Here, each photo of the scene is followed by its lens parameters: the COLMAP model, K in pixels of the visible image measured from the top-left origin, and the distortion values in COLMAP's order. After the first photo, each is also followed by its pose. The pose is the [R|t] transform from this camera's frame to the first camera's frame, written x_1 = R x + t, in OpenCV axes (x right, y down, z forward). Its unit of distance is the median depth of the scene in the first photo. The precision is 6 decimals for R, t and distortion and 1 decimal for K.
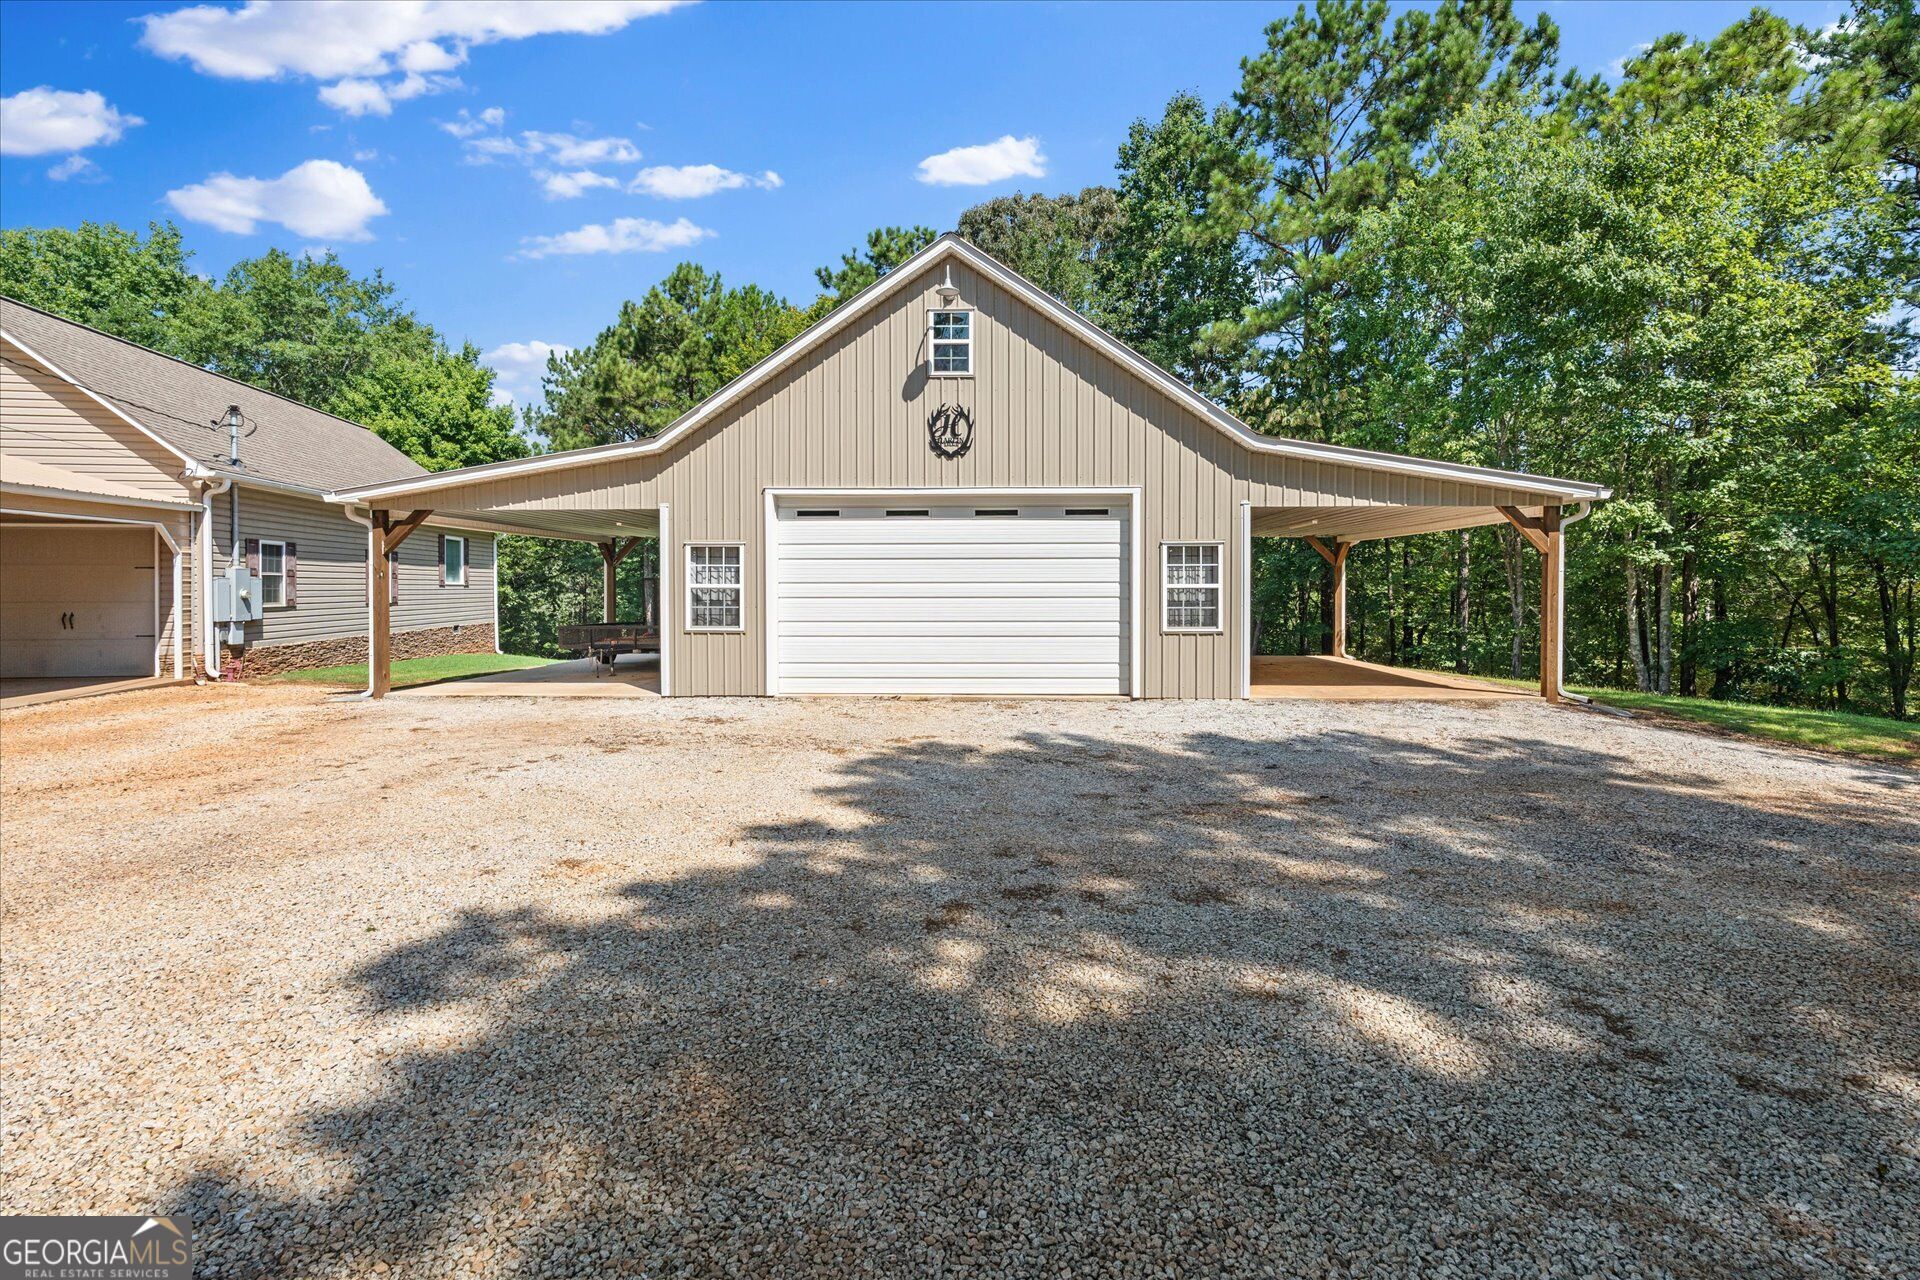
lens RADIAL K [[909.9, 0, 959.1], [0, 909.9, 592.6], [0, 0, 1]] dist [-0.001687, 0.000016]
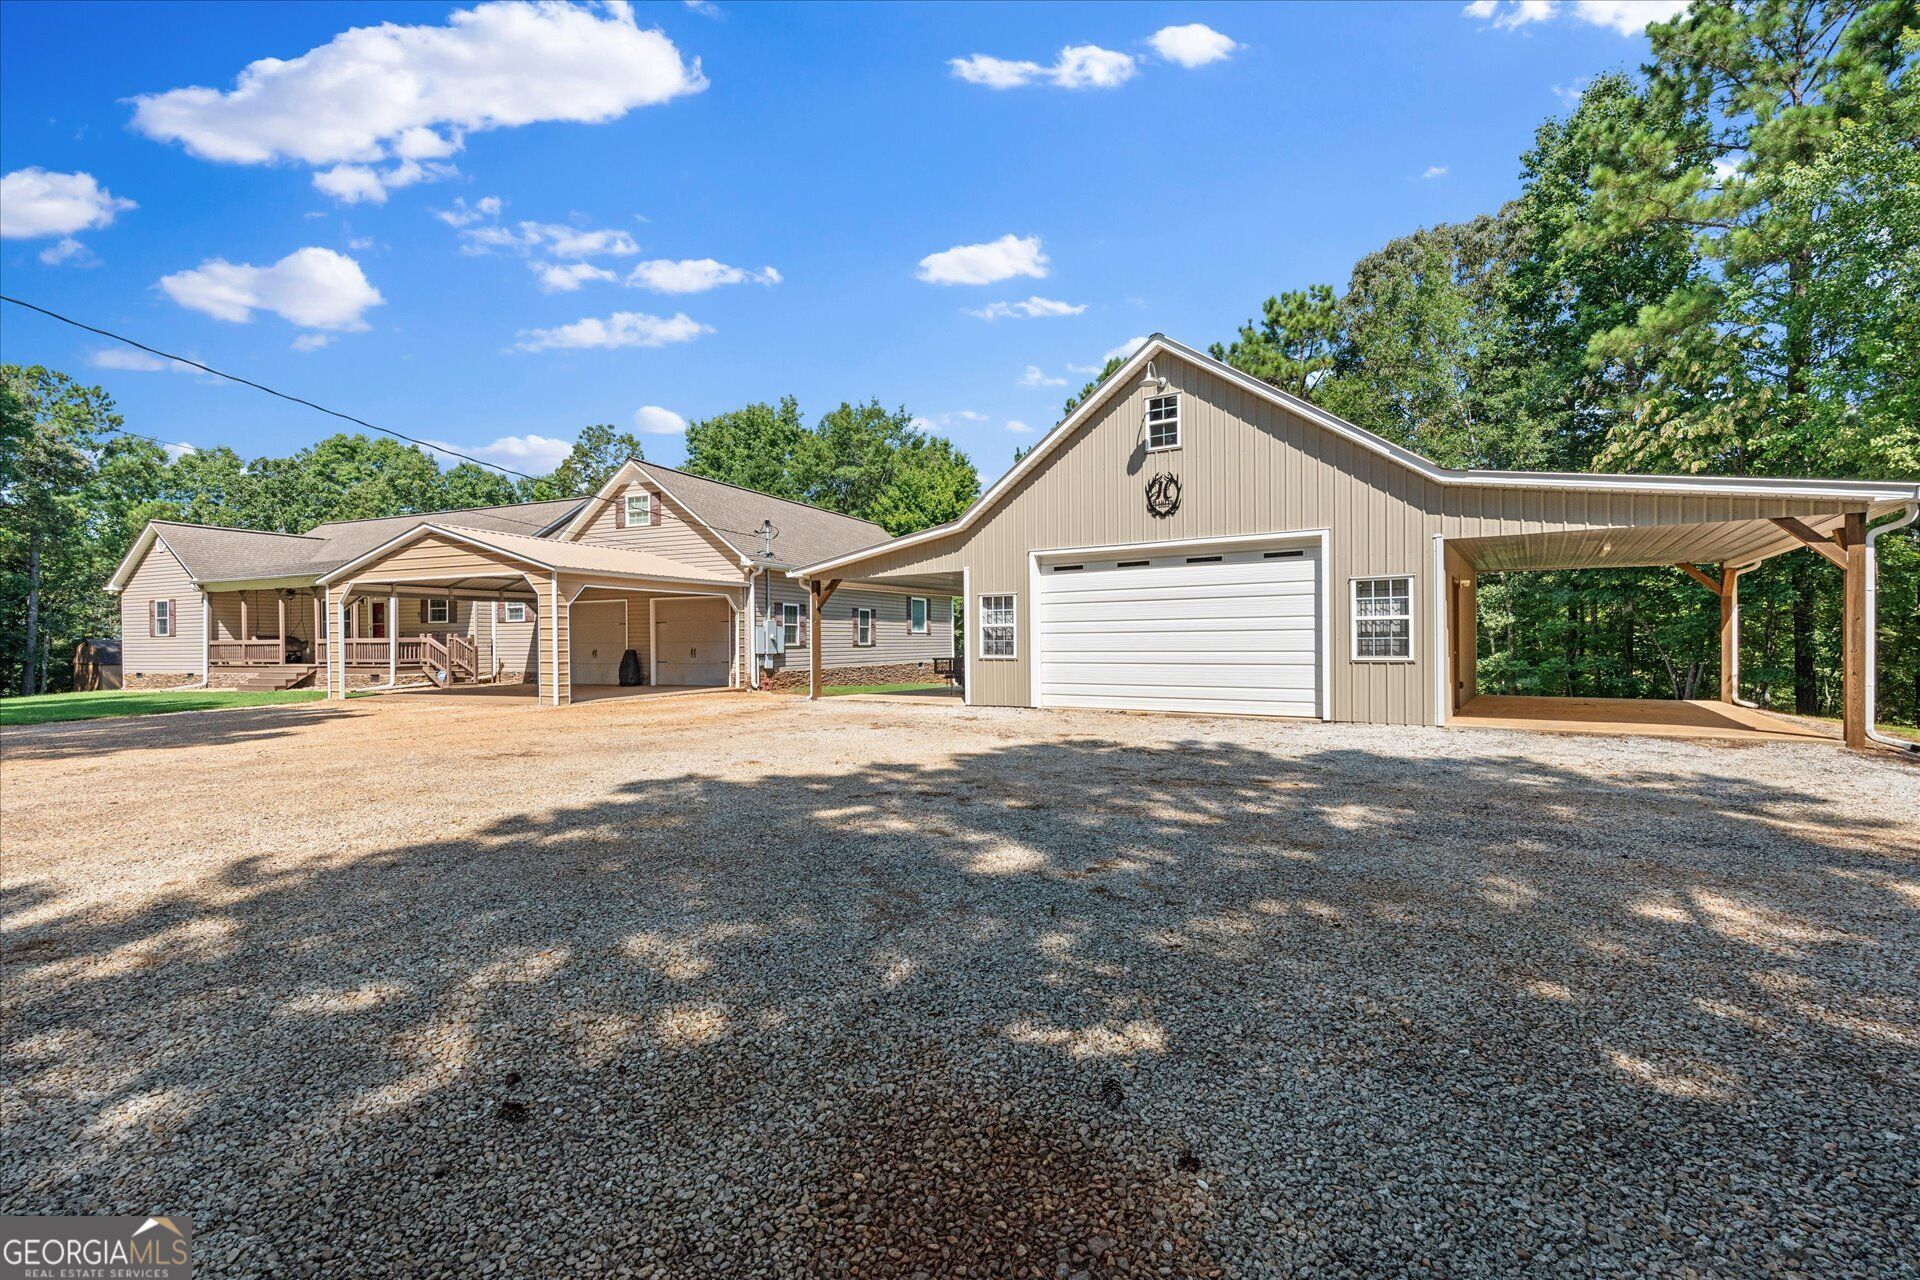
lens RADIAL K [[875.1, 0, 960.0], [0, 875.1, 640.0], [0, 0, 1]] dist [-0.002644, 0.000169]
pose [[0.834858, -0.007297, -0.550416, 0.403942], [0.001781, 0.999943, -0.010555, 0.028359], [0.550462, 0.007832, 0.834824, -0.125128]]
